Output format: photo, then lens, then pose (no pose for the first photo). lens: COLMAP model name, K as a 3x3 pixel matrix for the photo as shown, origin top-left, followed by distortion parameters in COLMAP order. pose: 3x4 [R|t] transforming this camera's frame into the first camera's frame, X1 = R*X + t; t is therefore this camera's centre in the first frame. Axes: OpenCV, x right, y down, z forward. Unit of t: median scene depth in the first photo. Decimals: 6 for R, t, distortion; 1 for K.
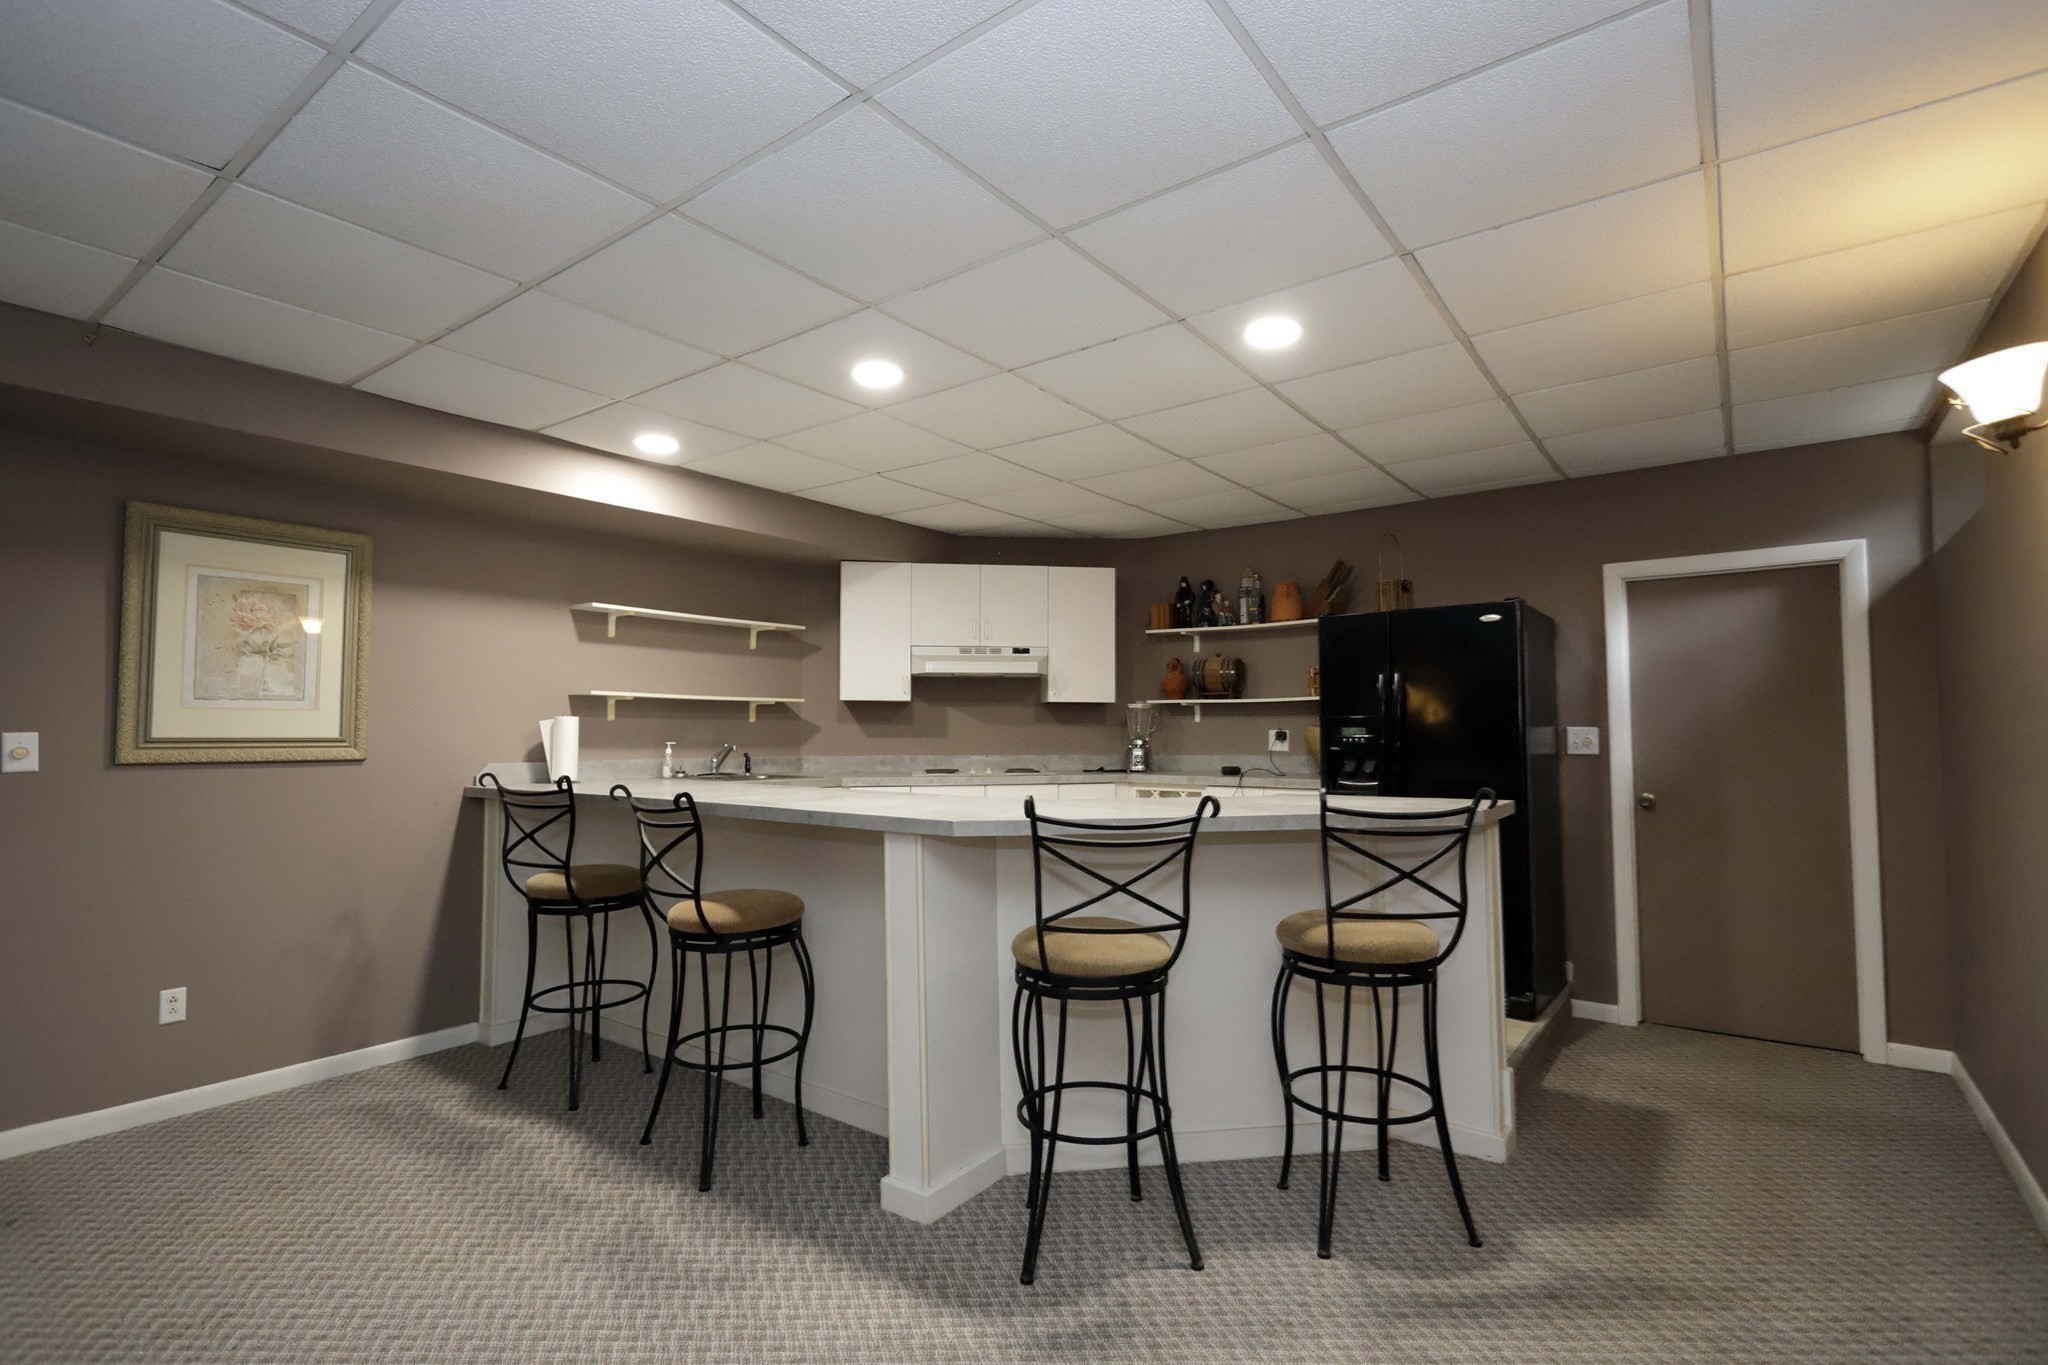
lens RADIAL K [[964.8, 0, 1031.9], [0, 964.8, 685.0], [0, 0, 1]] dist [0.001315, 0.000535]
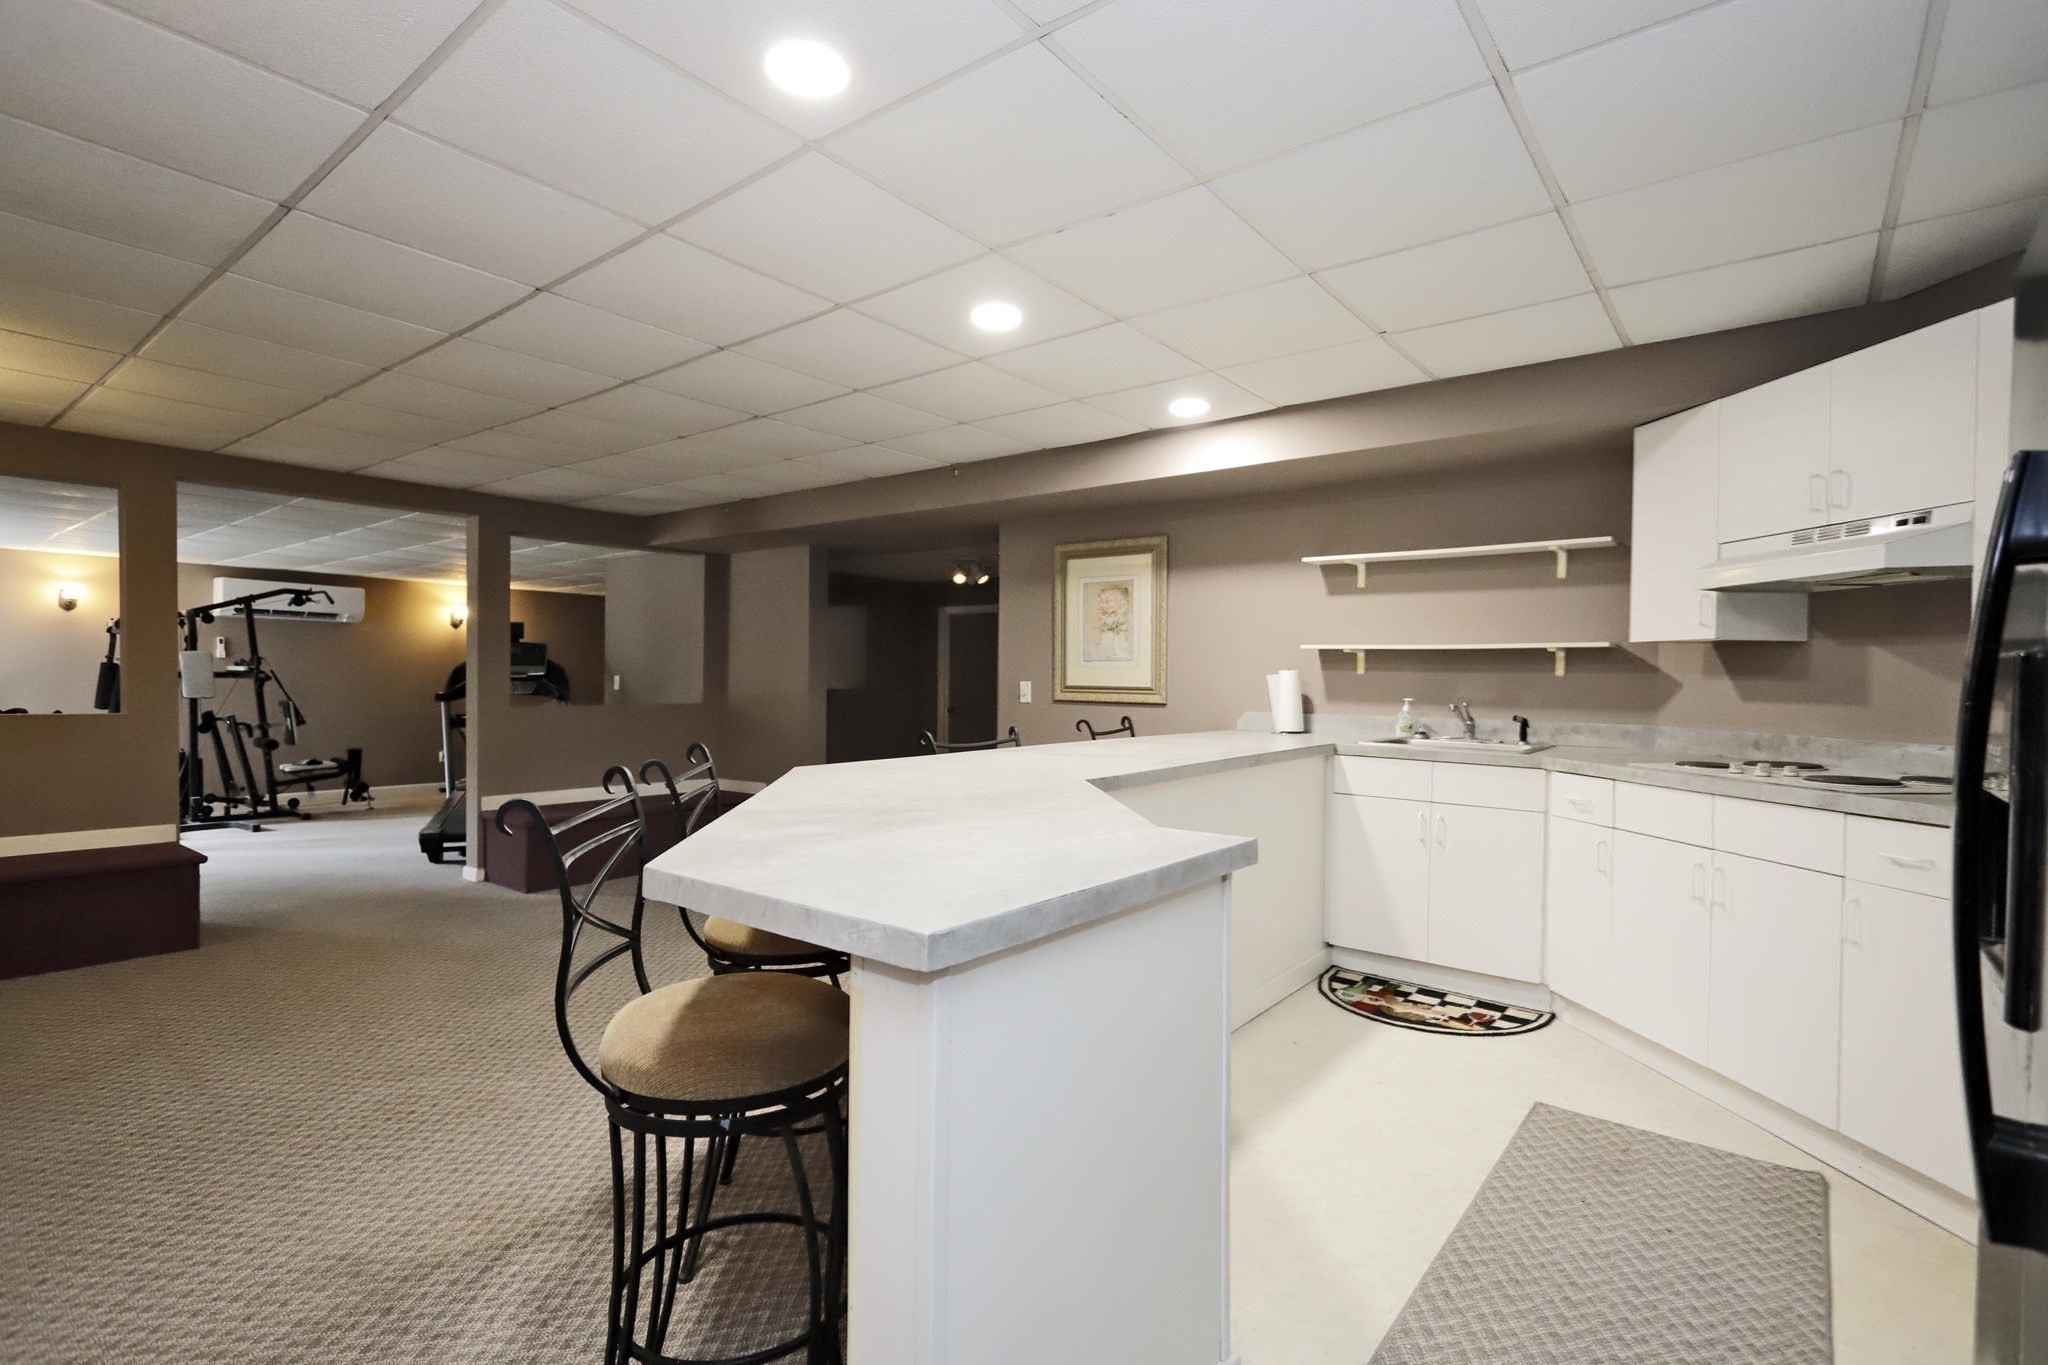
lens RADIAL K [[964.8, 0, 1031.9], [0, 964.8, 685.0], [0, 0, 1]] dist [0.001315, 0.000535]
pose [[-0.025875, 0.010481, -0.999610, 0.655814], [0.039918, 0.999158, 0.009443, 0.031179], [0.998868, -0.039658, -0.026271, 0.854430]]
